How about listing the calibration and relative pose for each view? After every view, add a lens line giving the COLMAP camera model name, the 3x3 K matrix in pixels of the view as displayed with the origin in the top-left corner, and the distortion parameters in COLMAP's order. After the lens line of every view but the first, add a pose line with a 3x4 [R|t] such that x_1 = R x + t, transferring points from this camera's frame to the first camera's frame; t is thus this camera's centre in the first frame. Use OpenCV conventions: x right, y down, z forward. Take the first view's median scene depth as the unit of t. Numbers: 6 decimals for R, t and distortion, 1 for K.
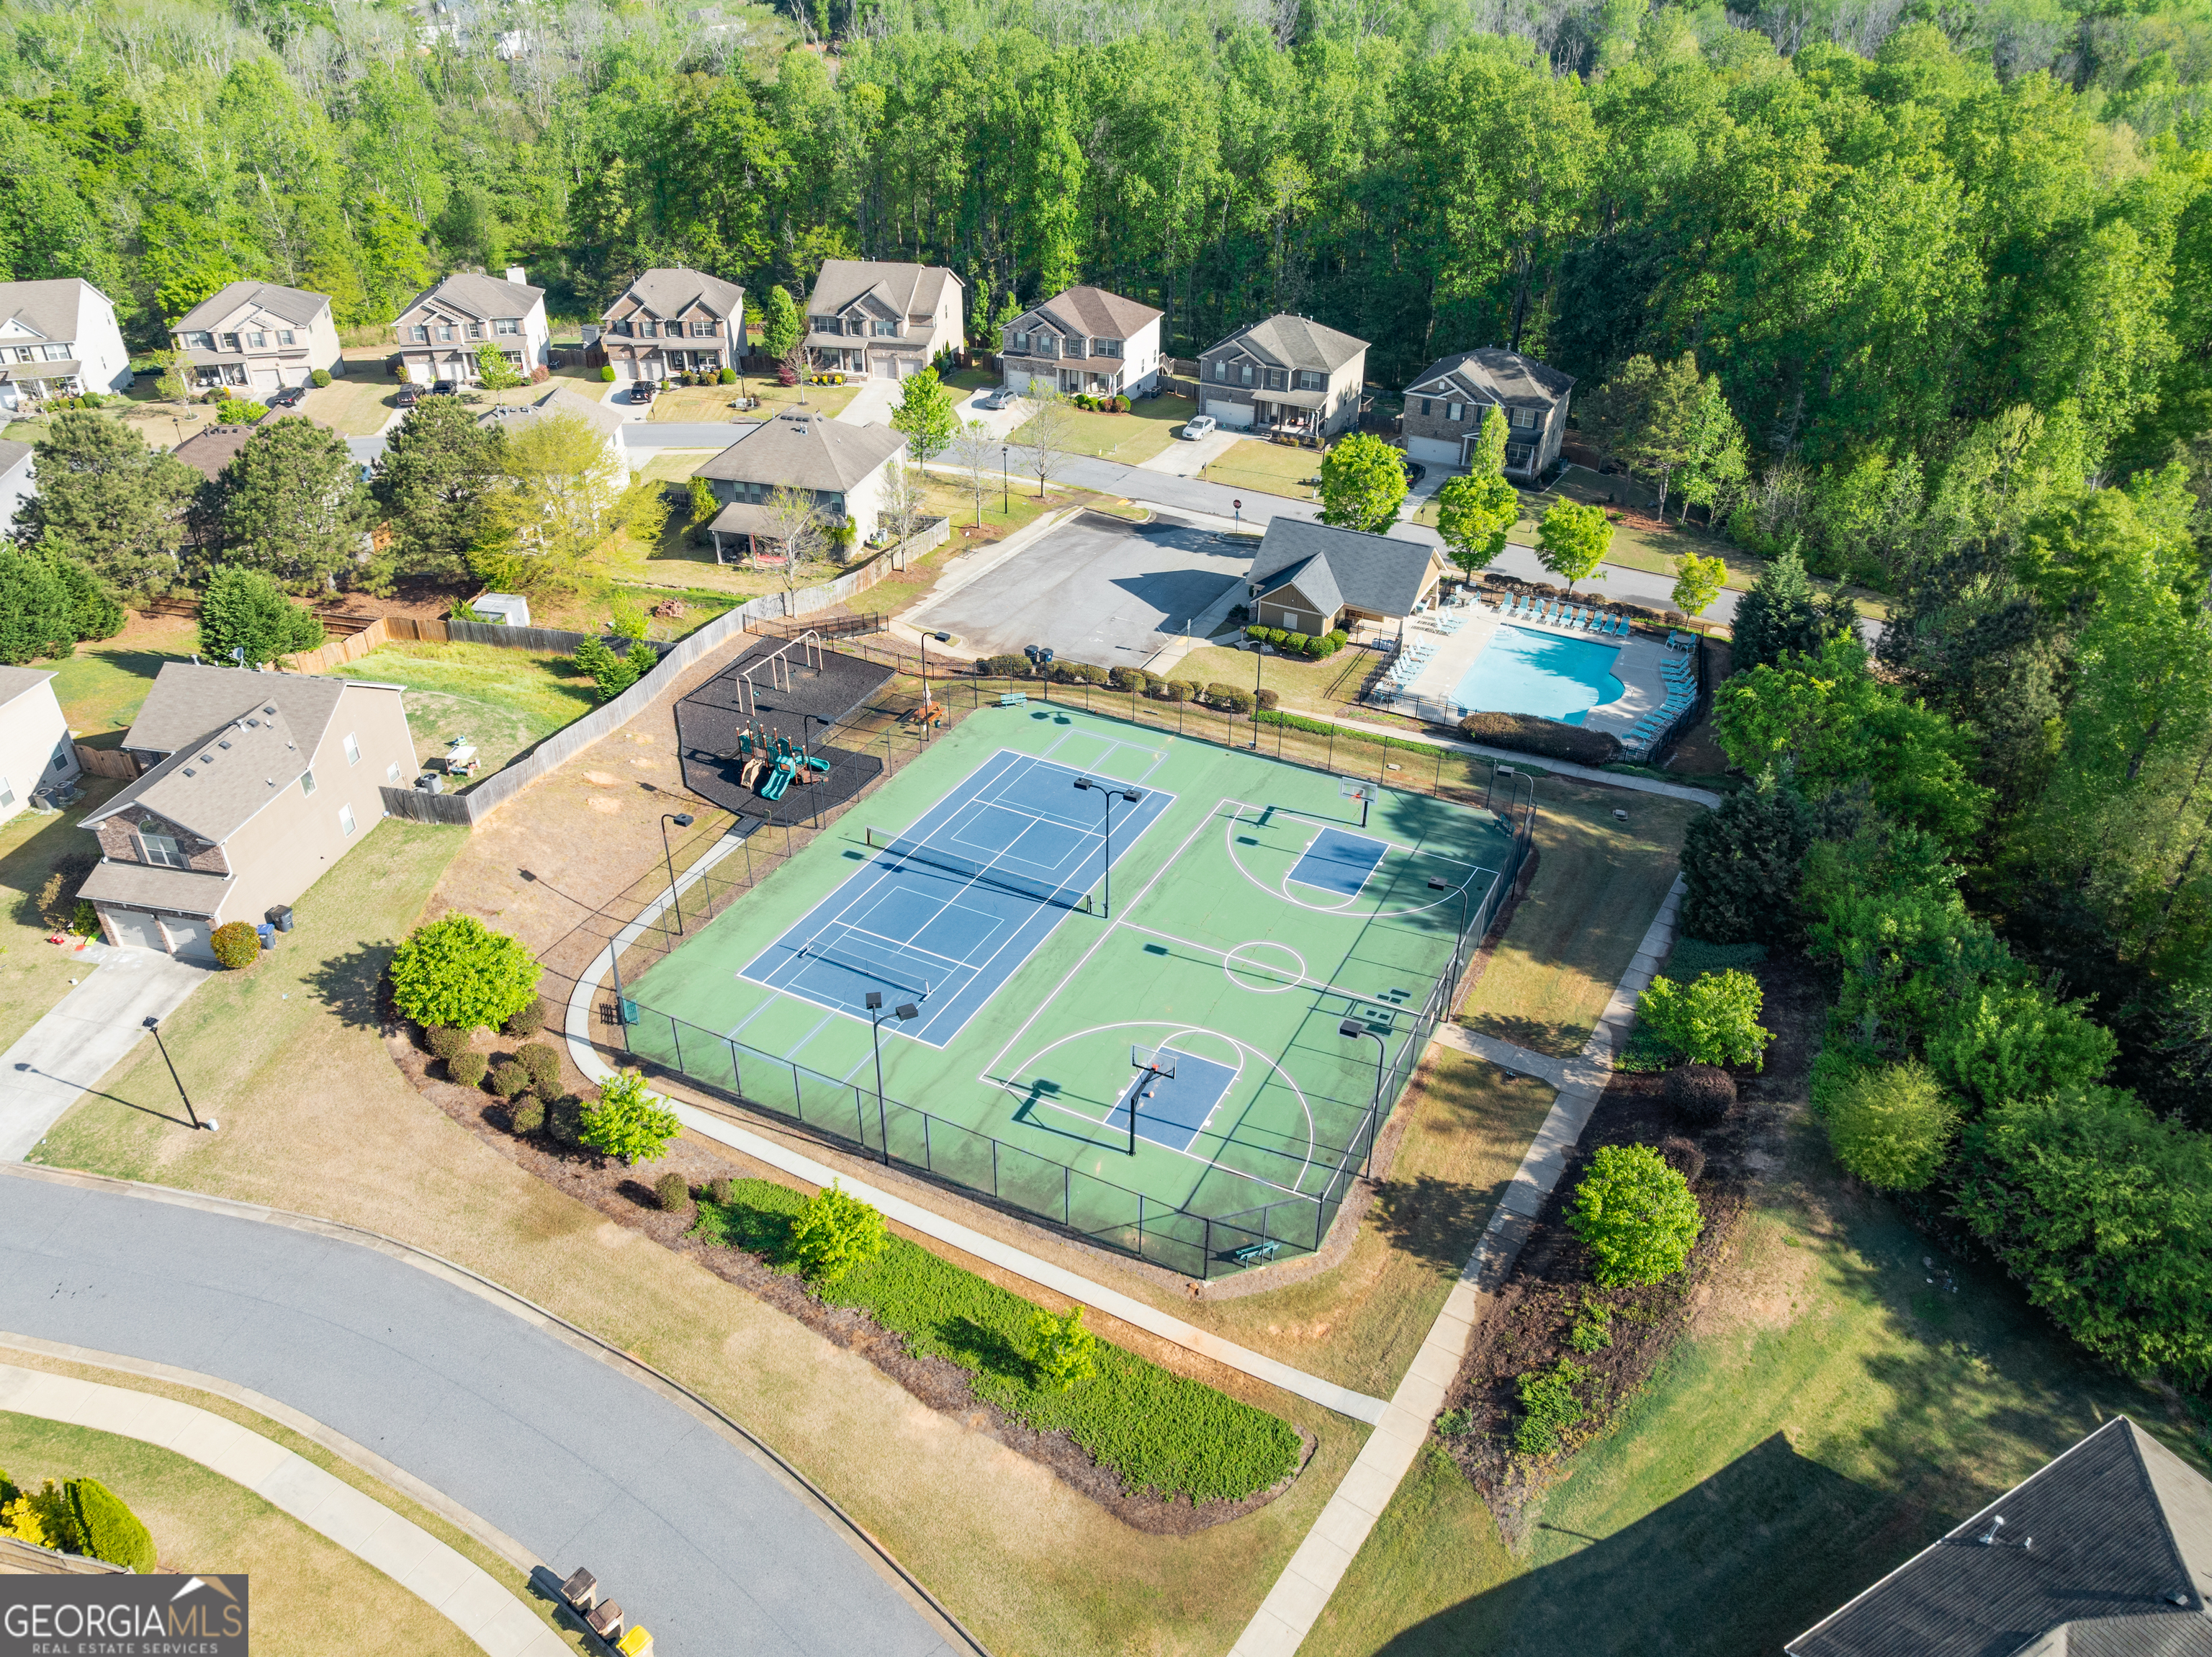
lens RADIAL K [[1561.1, 0, 1112.5], [0, 1561.1, 850.1], [0, 0, 1]] dist [-0.040548, -0.001210]
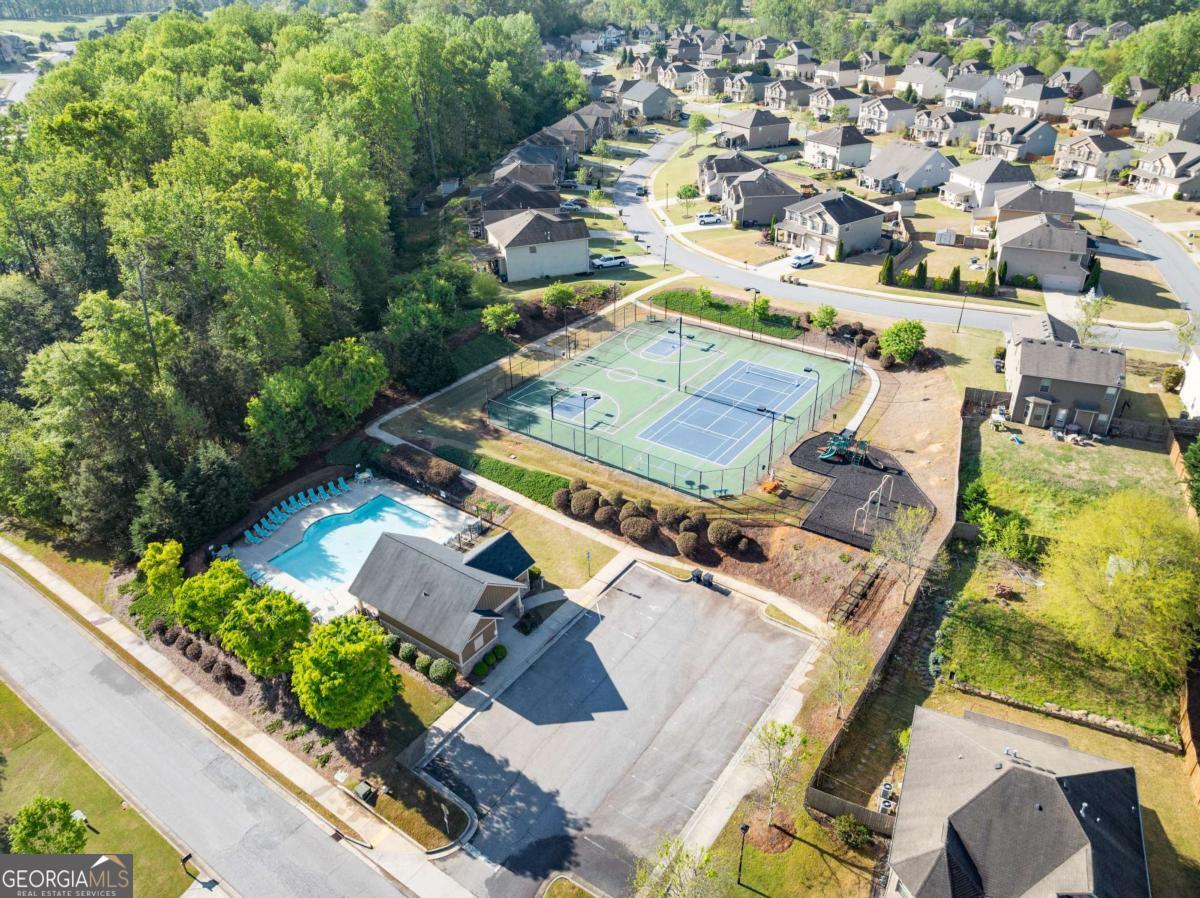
lens RADIAL K [[846.9, 0, 603.5], [0, 846.9, 460.7], [0, 0, 1]] dist [-0.040548, -0.001210]
pose [[-0.988274, -0.076448, 0.132174, -0.068352], [0.087313, 0.427204, 0.899930, -1.072520], [-0.125263, 0.900918, -0.415520, 1.591974]]
